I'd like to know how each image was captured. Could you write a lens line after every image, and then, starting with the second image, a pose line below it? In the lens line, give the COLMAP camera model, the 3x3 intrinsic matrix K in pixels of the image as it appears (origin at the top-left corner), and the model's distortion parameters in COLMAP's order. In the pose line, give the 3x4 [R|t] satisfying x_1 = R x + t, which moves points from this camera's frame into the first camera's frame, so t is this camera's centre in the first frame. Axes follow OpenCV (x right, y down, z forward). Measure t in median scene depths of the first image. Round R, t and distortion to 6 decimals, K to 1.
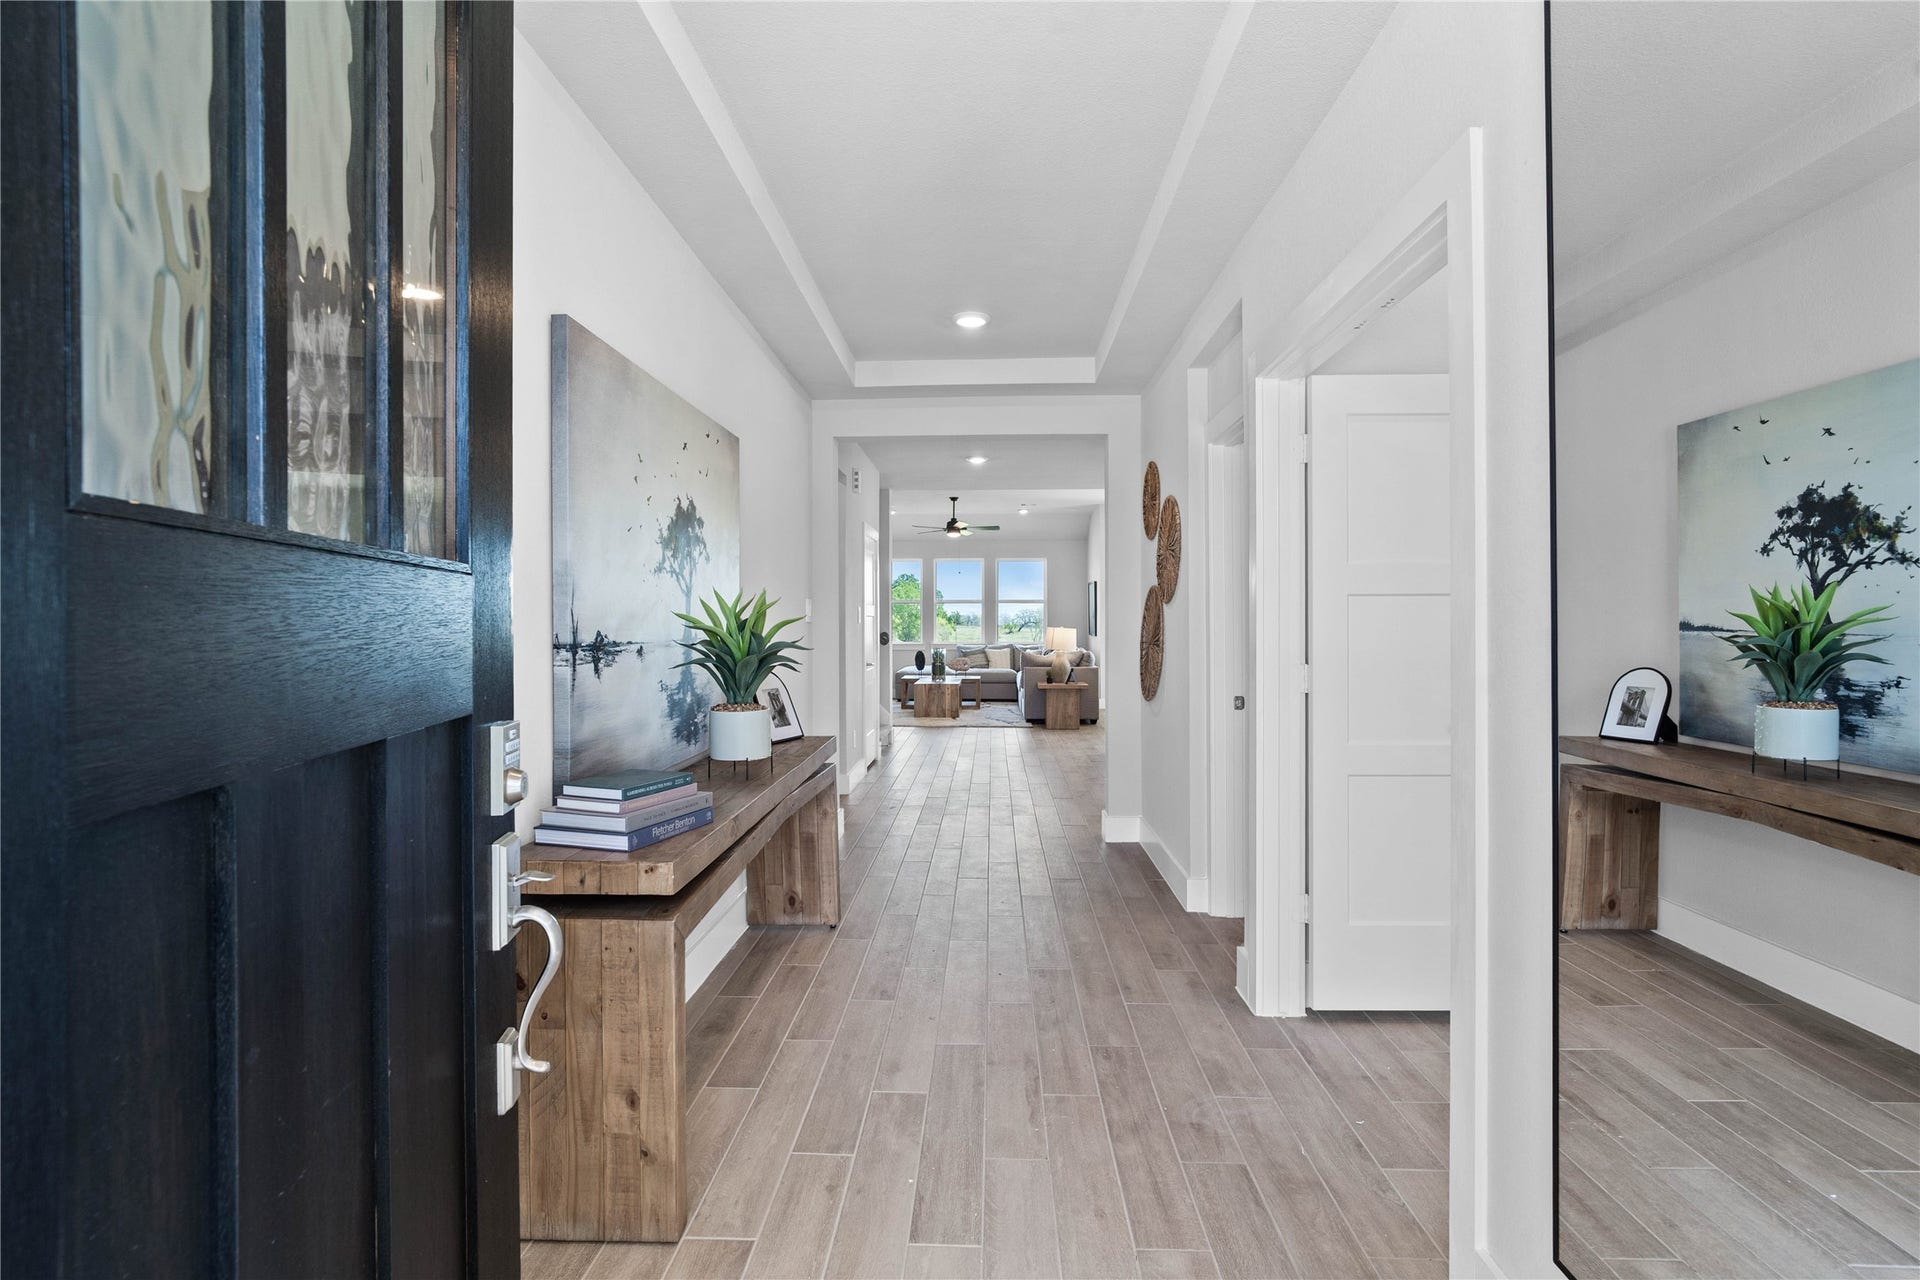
lens RADIAL K [[923.0, 0, 960.0], [0, 923.0, 640.0], [0, 0, 1]] dist [-0.002989, -0.000712]
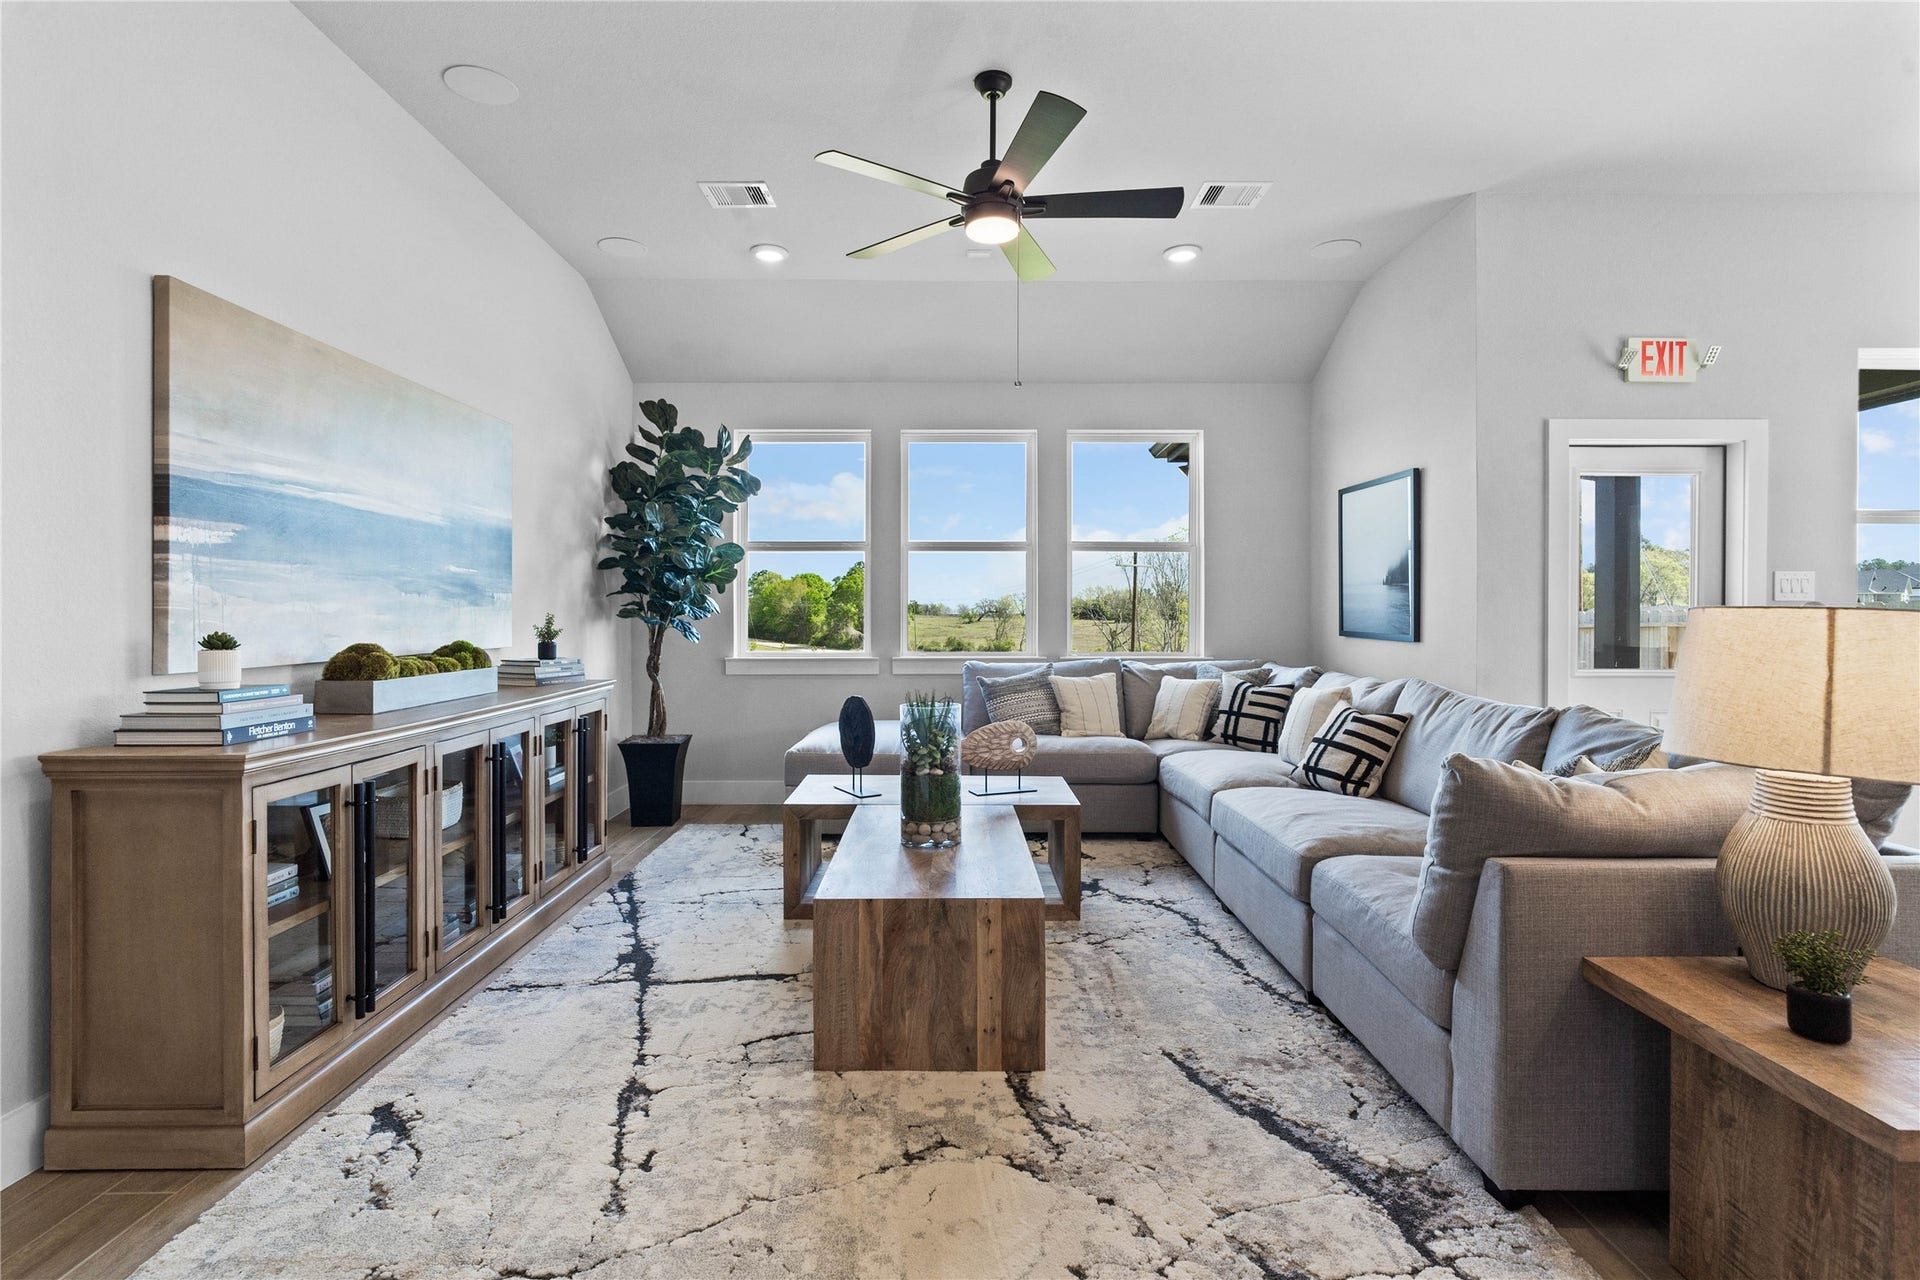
lens RADIAL K [[923.0, 0, 960.0], [0, 923.0, 640.0], [0, 0, 1]] dist [-0.002989, -0.000712]
pose [[0.999031, 0.004210, 0.043816, -0.024969], [-0.004680, 0.999932, 0.010641, -0.008884], [-0.043768, -0.010836, 0.998983, 0.726404]]
